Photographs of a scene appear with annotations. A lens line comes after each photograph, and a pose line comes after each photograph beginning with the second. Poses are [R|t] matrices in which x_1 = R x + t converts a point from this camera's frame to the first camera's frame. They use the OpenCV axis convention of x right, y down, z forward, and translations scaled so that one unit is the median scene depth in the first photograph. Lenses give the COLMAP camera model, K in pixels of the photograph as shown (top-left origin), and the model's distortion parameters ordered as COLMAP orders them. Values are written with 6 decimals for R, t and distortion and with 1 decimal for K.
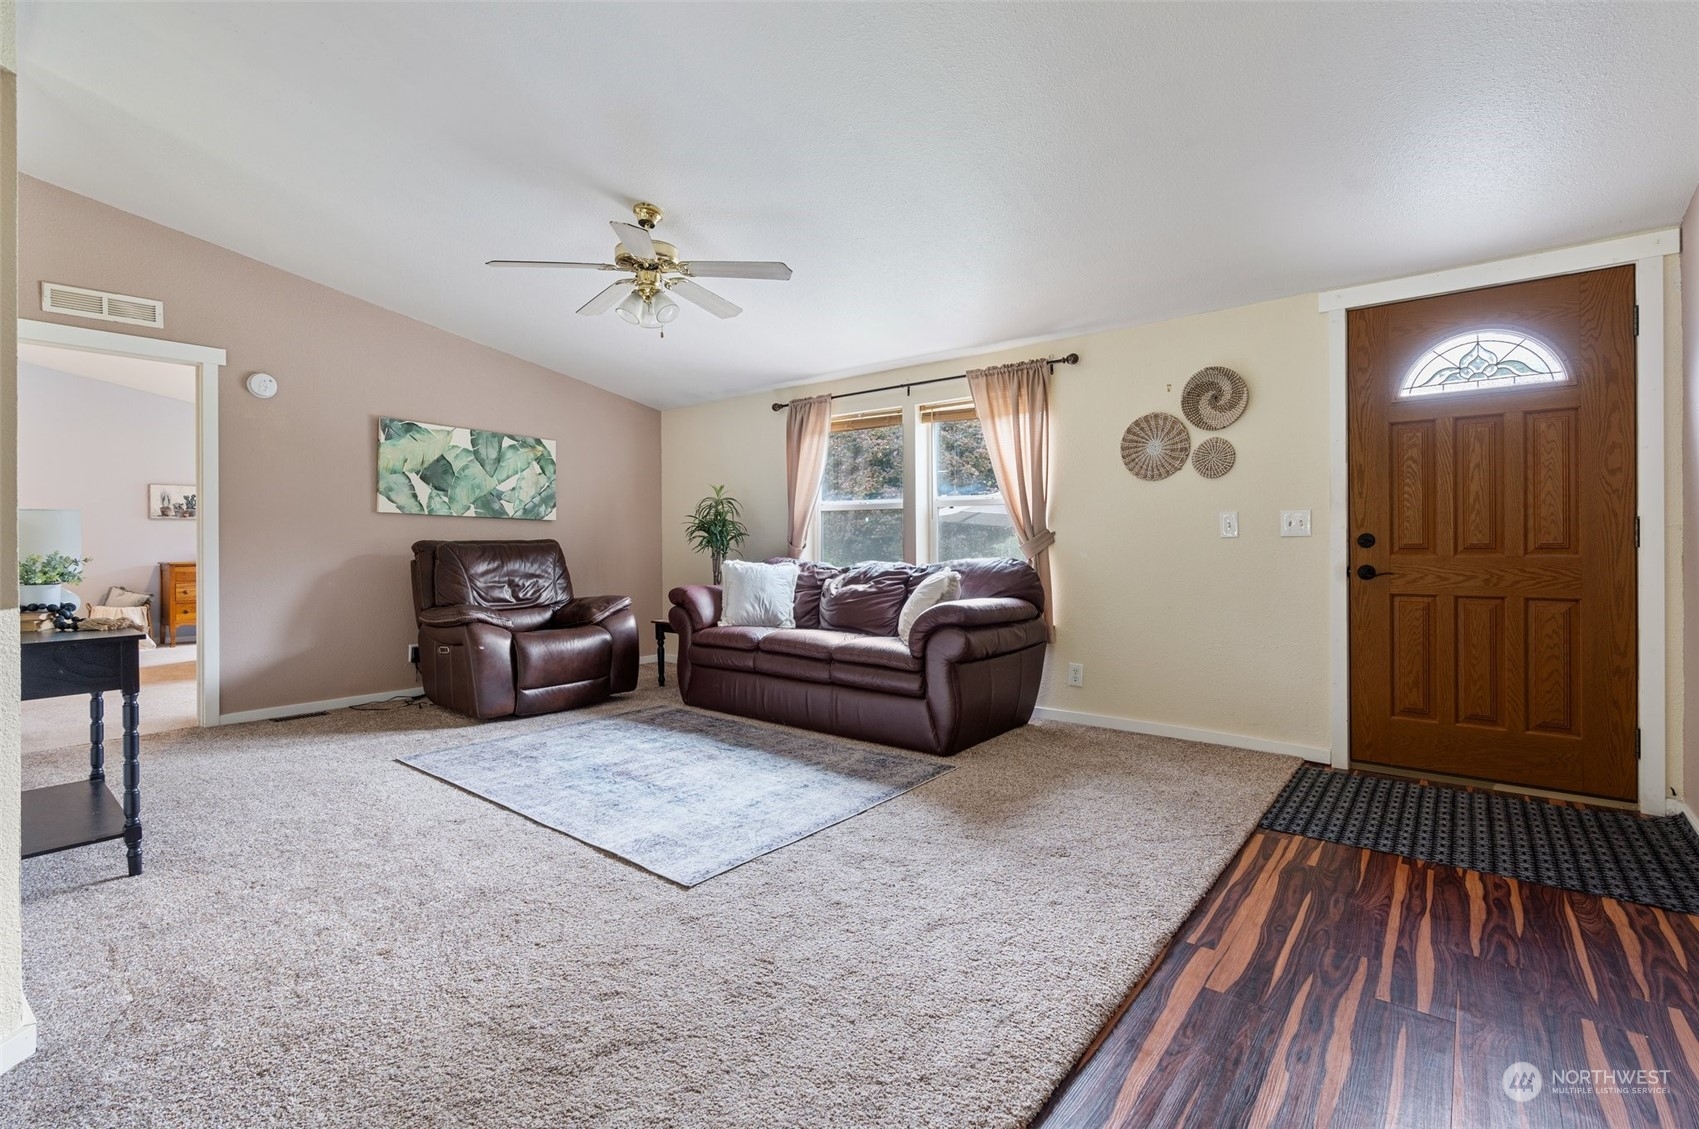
lens RADIAL K [[781.6, 0, 865.6], [0, 781.6, 536.9], [0, 0, 1]] dist [-0.000249, 0.000583]
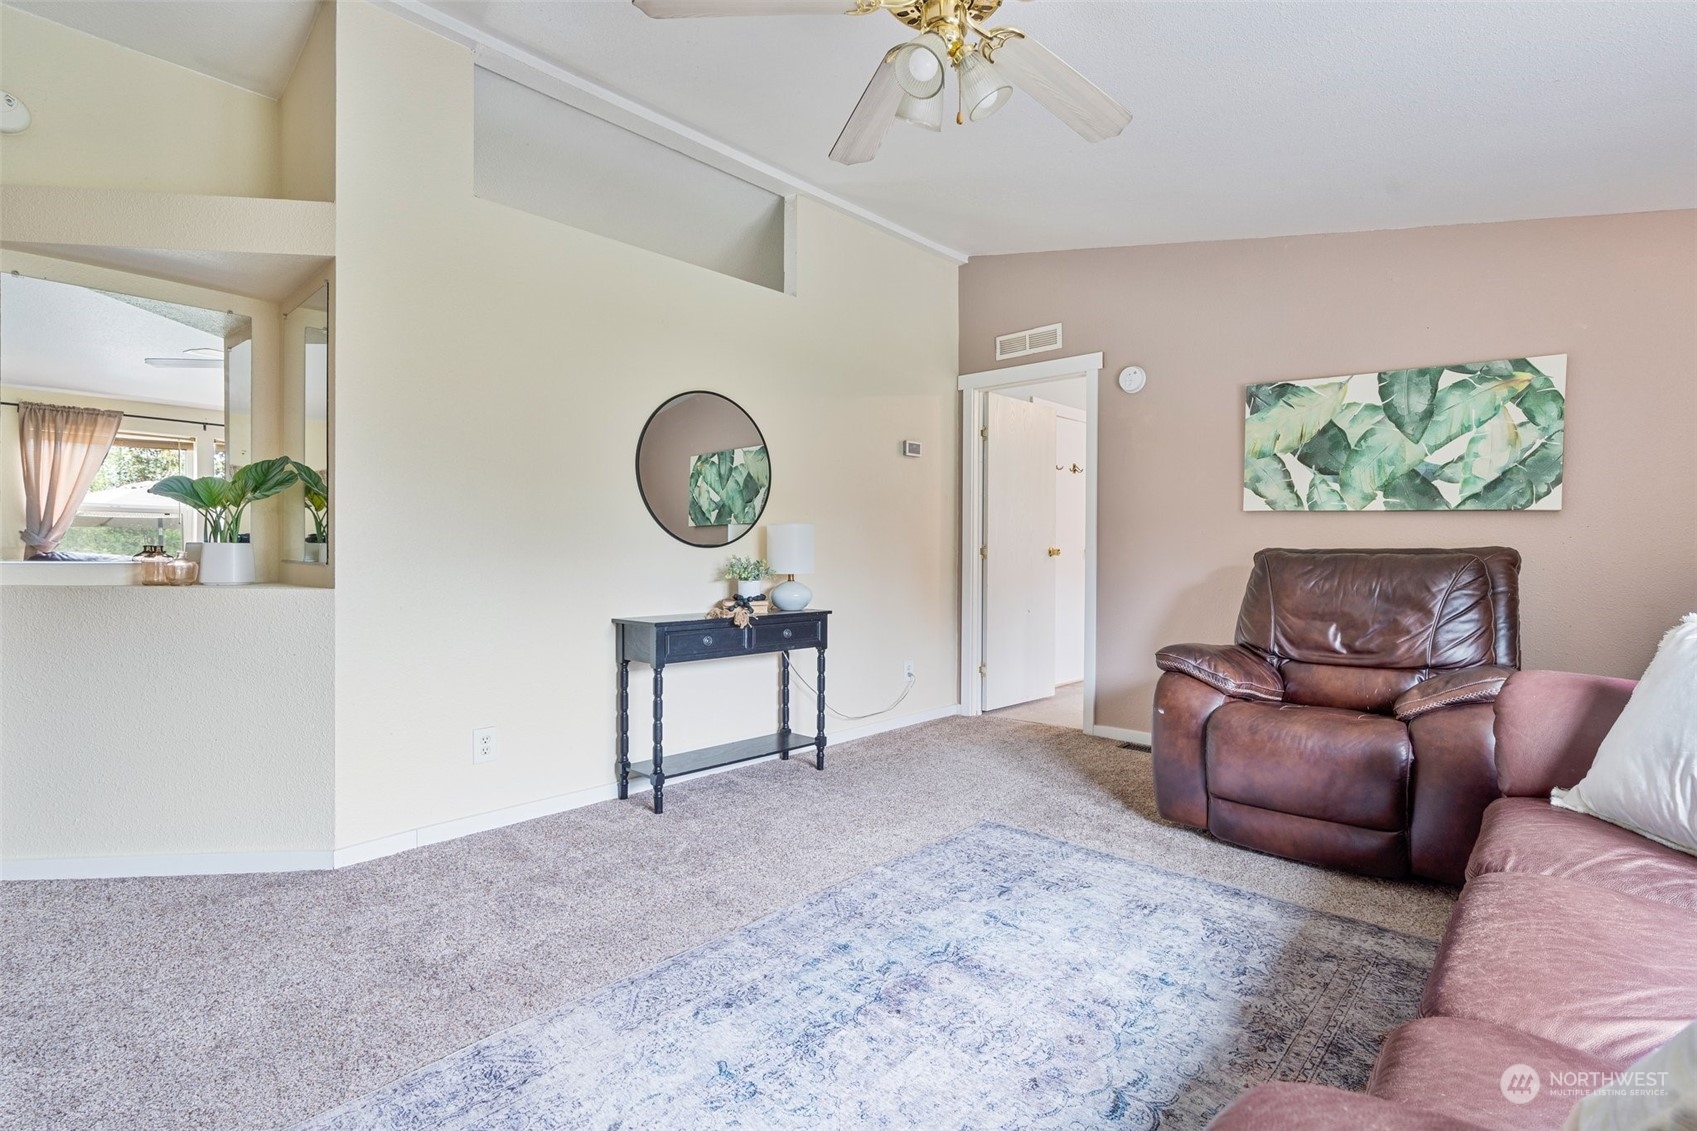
lens RADIAL K [[780.7, 0, 853.9], [0, 780.7, 550.3], [0, 0, 1]] dist [-0.000249, 0.000583]
pose [[-0.032055, 0.007269, -0.999460, 0.144450], [0.002823, 0.999970, 0.007183, 0.000250], [0.999482, -0.002591, -0.032075, 0.626159]]
